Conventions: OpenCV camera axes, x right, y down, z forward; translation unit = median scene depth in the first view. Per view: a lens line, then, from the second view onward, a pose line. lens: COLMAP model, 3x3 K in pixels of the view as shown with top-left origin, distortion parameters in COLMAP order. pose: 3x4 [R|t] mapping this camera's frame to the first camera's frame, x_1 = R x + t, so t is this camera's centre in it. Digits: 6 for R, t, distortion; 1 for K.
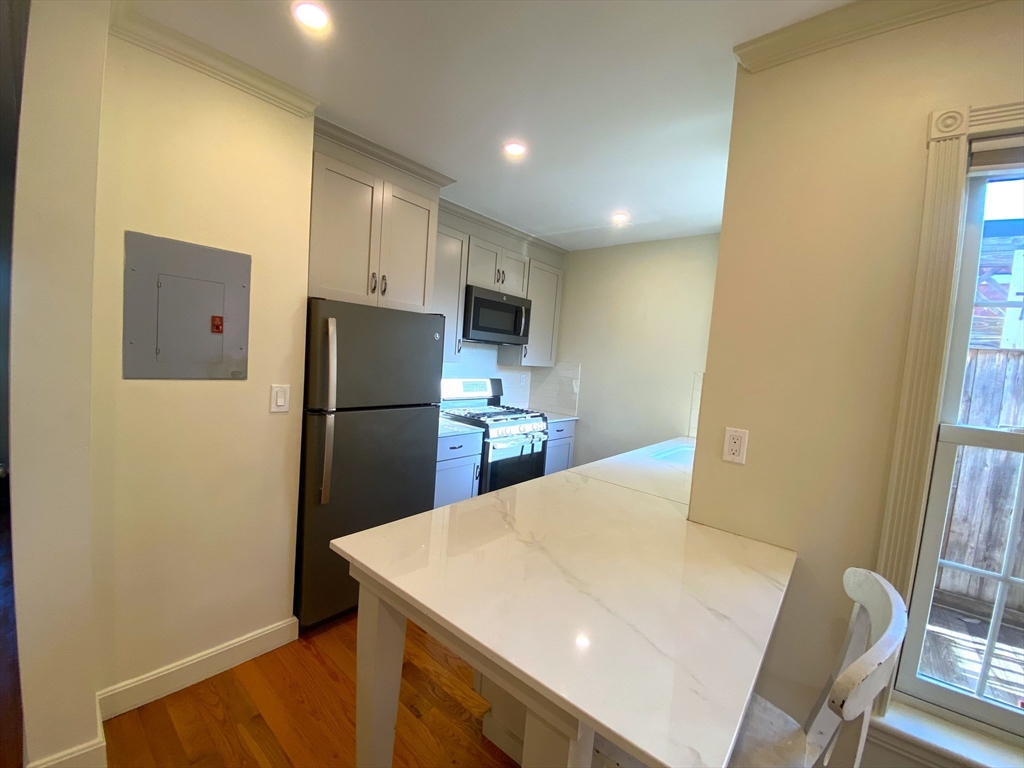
lens RADIAL K [[412.9, 0, 512.0], [0, 412.9, 384.0], [0, 0, 1]] dist [0.031694, -0.024756]
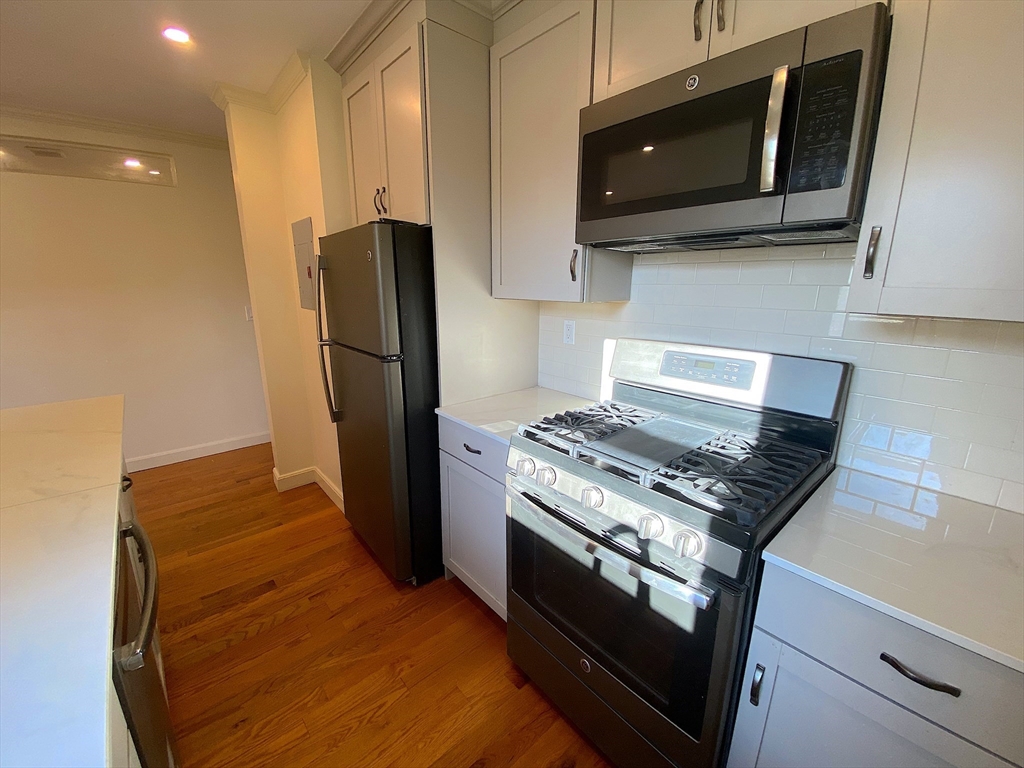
lens RADIAL K [[414.4, 0, 514.9], [0, 414.4, 383.8], [0, 0, 1]] dist [0.029808, -0.024137]
pose [[-0.151355, 0.156728, -0.975975, 0.605059], [-0.082916, 0.981857, 0.170531, -0.060046], [0.984996, 0.106734, -0.135614, 1.697198]]
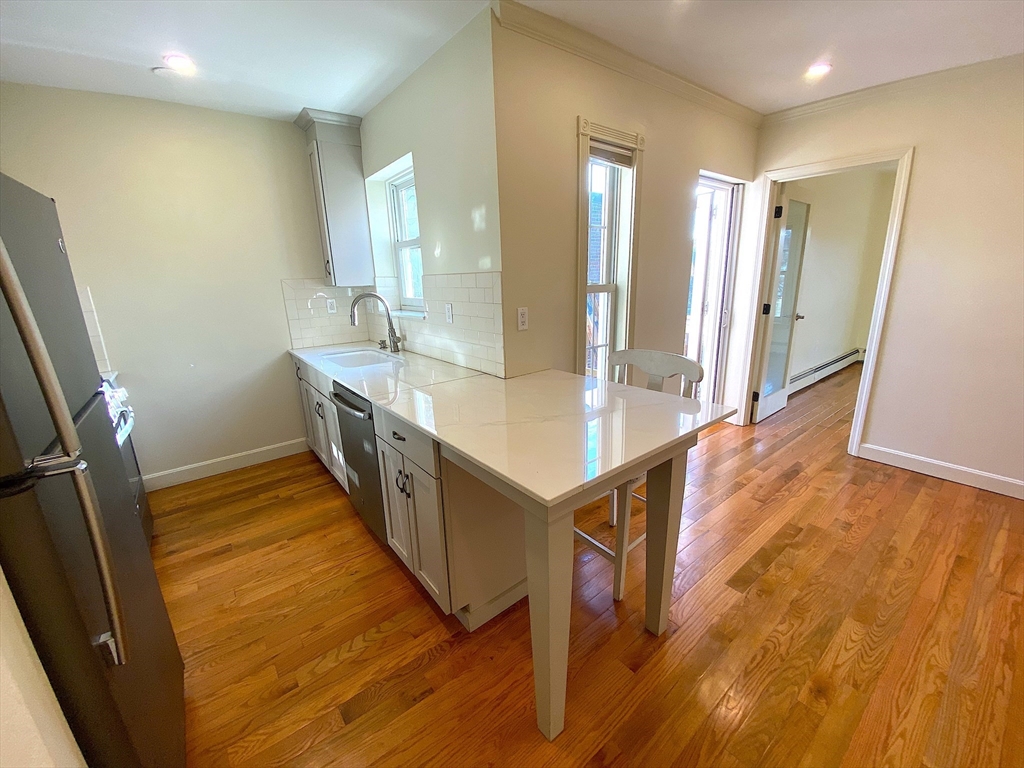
lens RADIAL K [[414.4, 0, 514.9], [0, 414.4, 383.8], [0, 0, 1]] dist [0.029808, -0.024137]
pose [[0.206943, -0.322681, 0.923608, -0.694493], [0.114048, 0.945564, 0.304798, -0.067756], [-0.971683, 0.042260, 0.232479, 0.510196]]
